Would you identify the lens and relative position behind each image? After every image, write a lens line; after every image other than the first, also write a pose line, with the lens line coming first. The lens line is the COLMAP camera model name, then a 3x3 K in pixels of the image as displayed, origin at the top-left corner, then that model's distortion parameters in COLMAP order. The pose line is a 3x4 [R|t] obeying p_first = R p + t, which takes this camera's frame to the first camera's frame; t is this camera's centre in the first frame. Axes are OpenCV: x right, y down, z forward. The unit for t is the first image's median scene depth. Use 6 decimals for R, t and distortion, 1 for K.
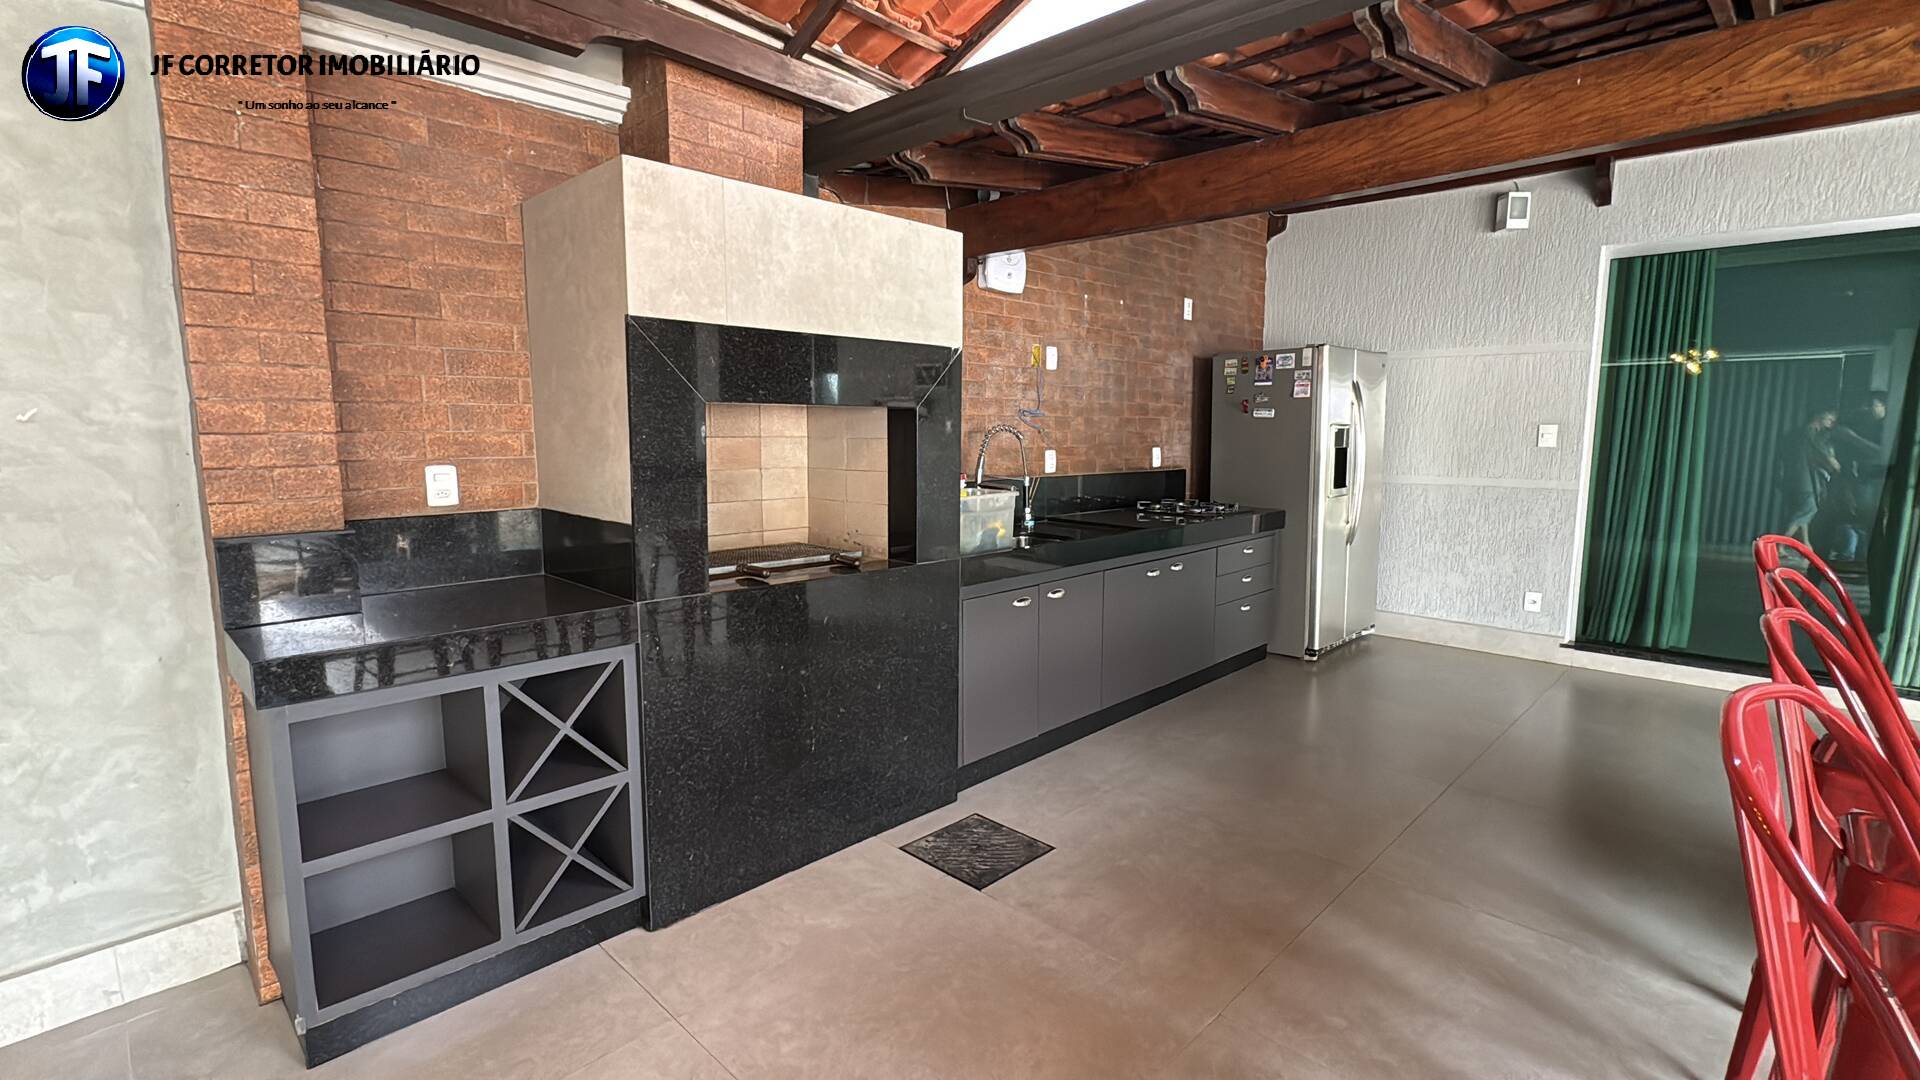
lens RADIAL K [[872.5, 0, 950.5], [0, 872.5, 537.7], [0, 0, 1]] dist [-0.003248, 0.000712]
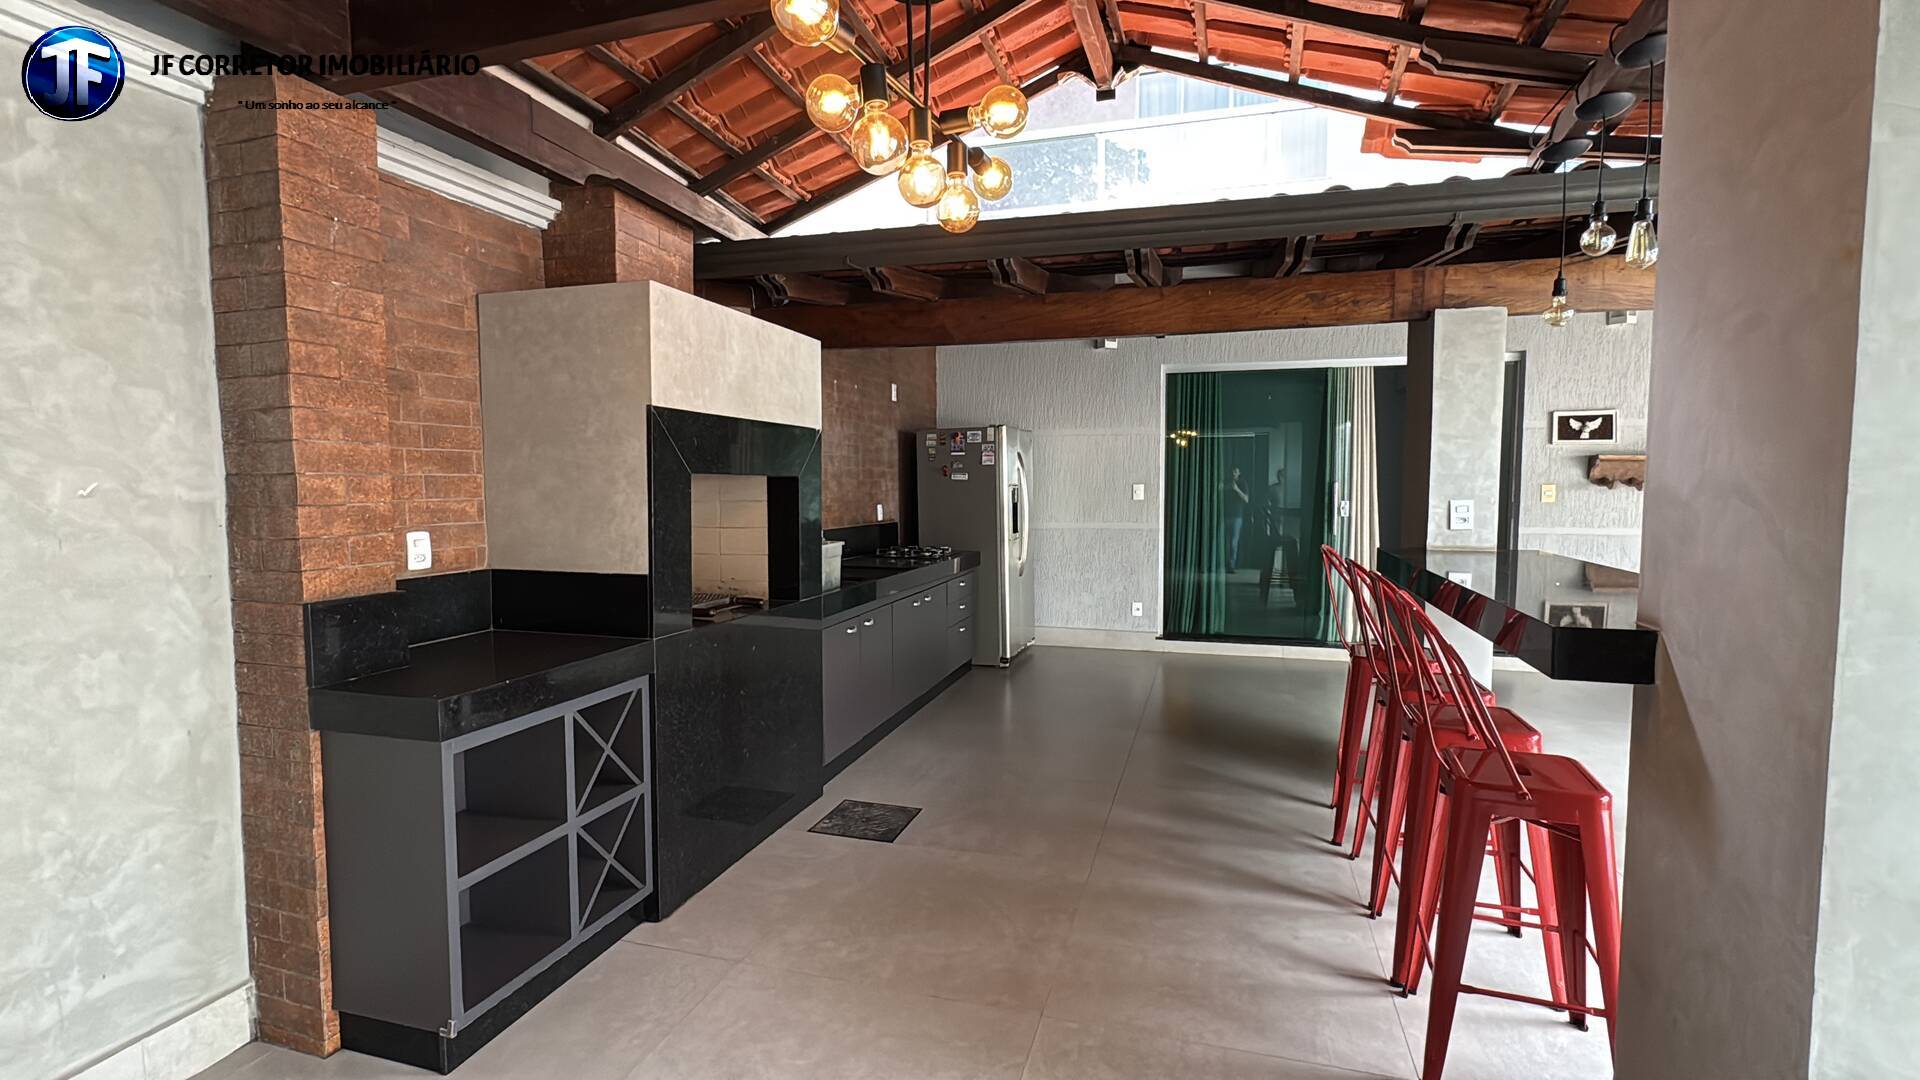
lens RADIAL K [[872.5, 0, 950.0], [0, 872.5, 538.5], [0, 0, 1]] dist [-0.003248, 0.000712]
pose [[0.887454, -0.033442, 0.459681, -0.501533], [0.062657, 0.996859, -0.048444, 0.018278], [-0.456617, 0.071794, 0.886762, -0.248766]]
